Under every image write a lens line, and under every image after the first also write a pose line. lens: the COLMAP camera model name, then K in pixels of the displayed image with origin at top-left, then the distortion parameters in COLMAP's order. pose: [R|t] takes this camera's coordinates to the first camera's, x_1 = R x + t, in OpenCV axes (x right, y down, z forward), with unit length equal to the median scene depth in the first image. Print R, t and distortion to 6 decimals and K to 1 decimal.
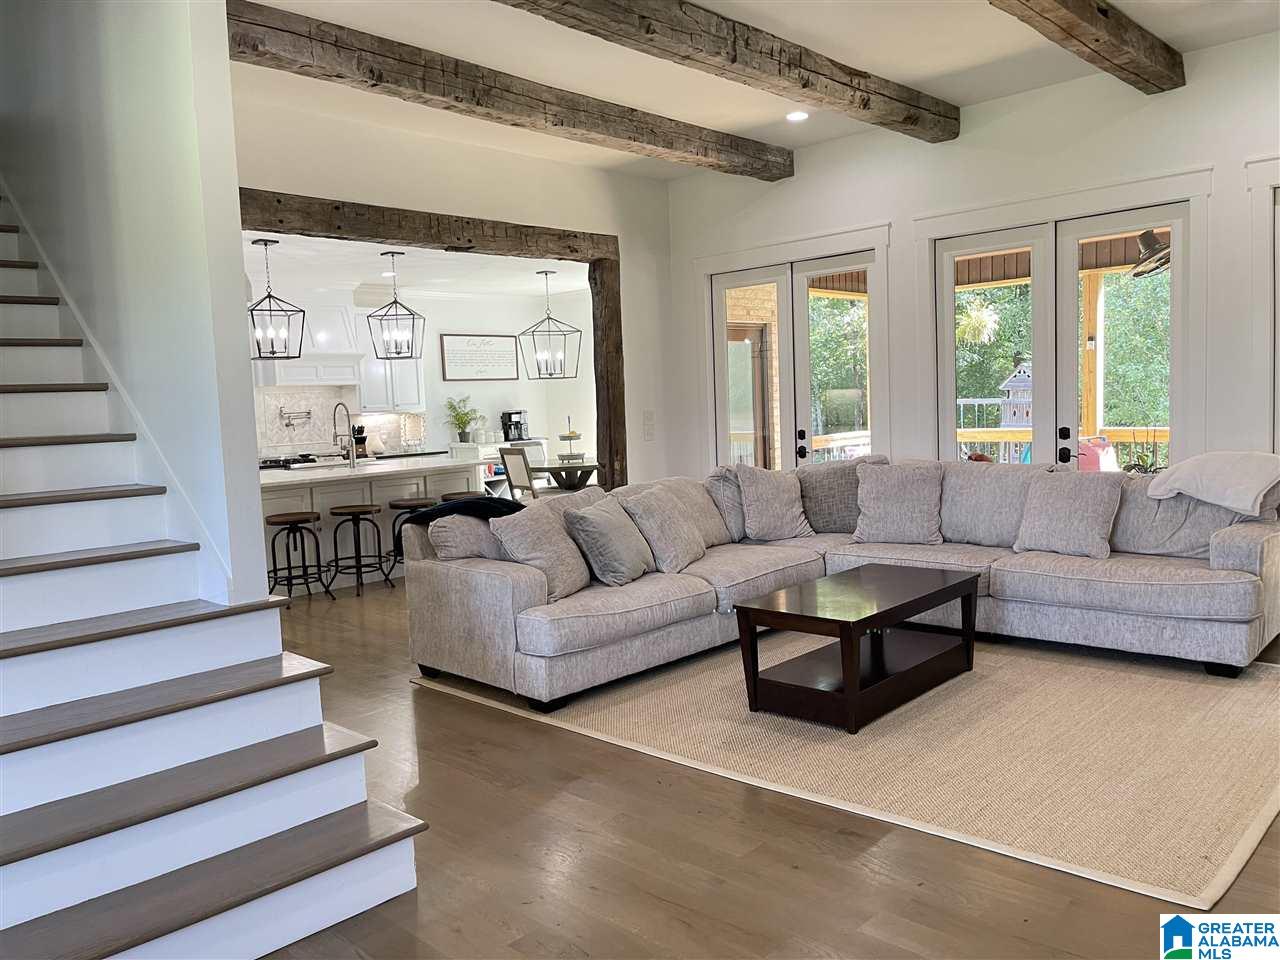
lens RADIAL K [[973.8, 0, 639.3], [0, 973.8, 479.0], [0, 0, 1]] dist [0.055490, -0.046640]
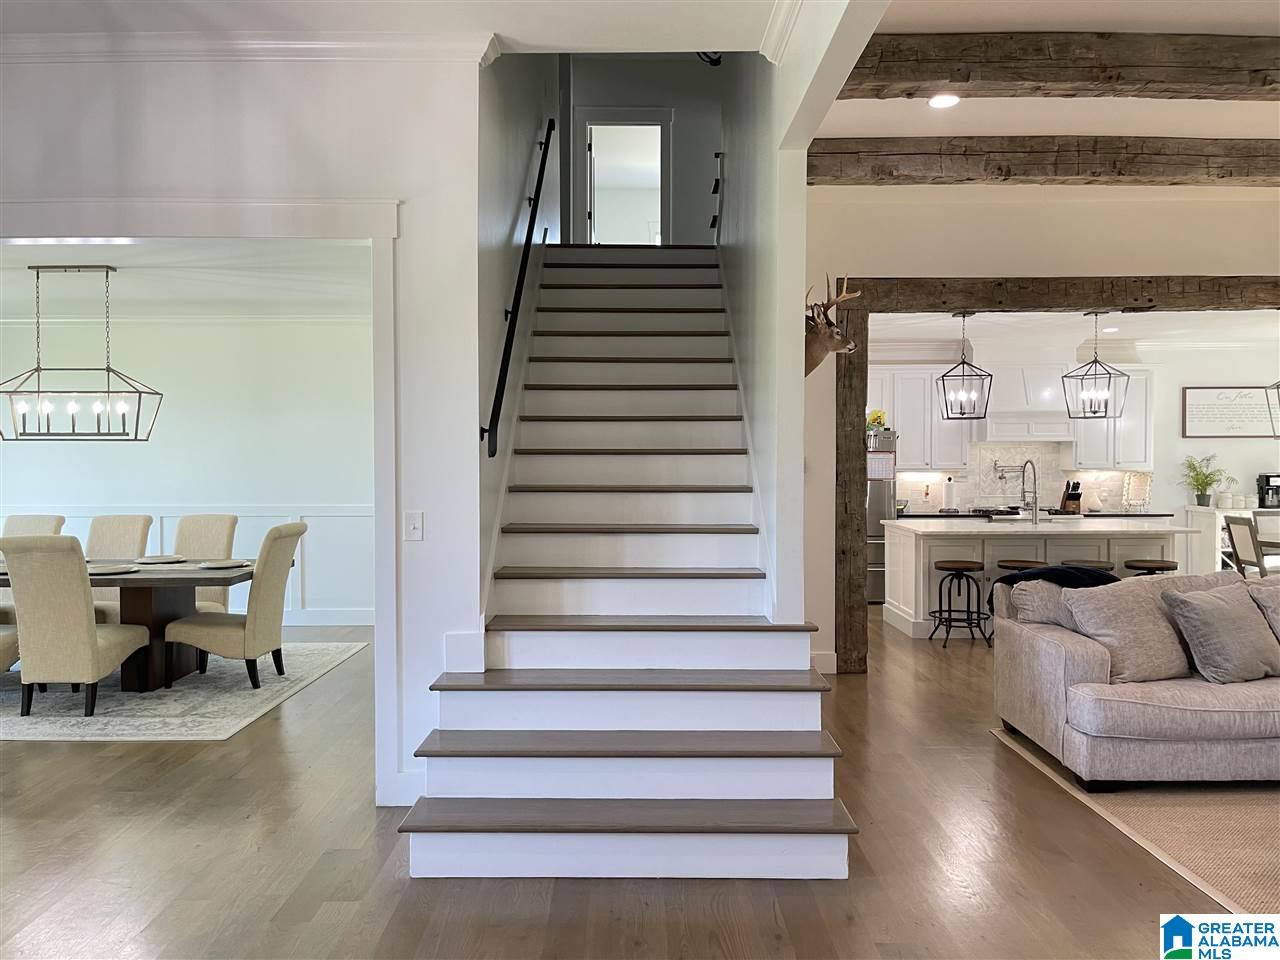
lens RADIAL K [[973.8, 0, 635.7], [0, 973.8, 479.2], [0, 0, 1]] dist [0.055490, -0.046640]
pose [[0.698708, 0.054872, -0.713299, 0.205886], [-0.085309, 0.996331, -0.006919, -0.021715], [0.710302, 0.065685, 0.700825, -0.031102]]
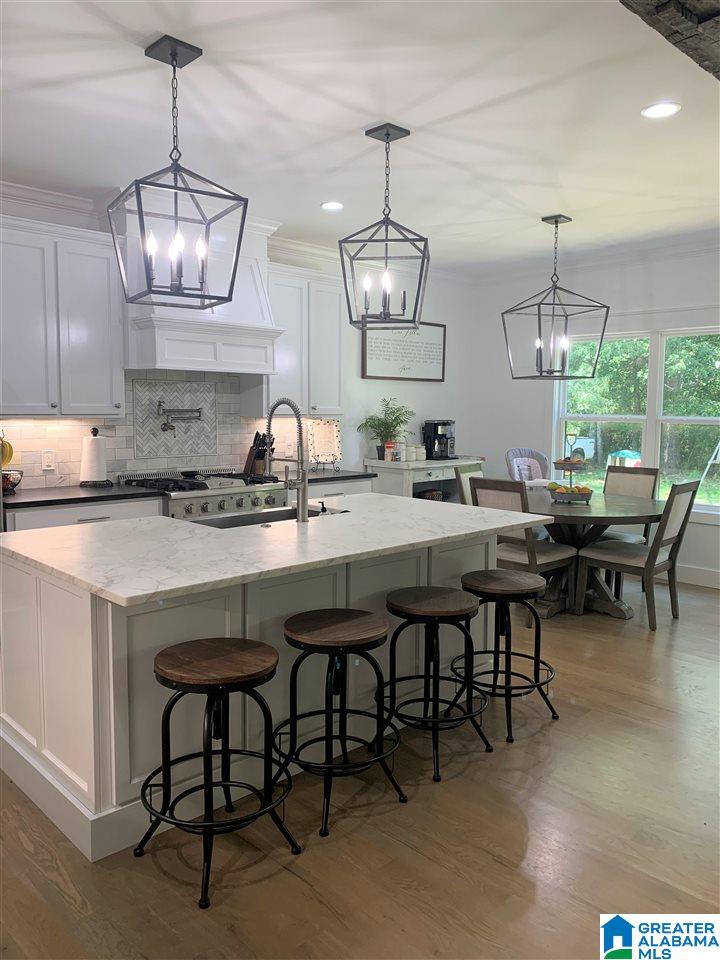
lens RADIAL K [[733.4, 0, 357.4], [0, 733.4, 471.6], [0, 0, 1]] dist [0.012890, -0.006477]
pose [[0.998109, 0.051361, -0.033783, -0.352552], [-0.051298, 0.998680, 0.002737, -0.057120], [0.033879, -0.000999, 0.999425, 0.842526]]
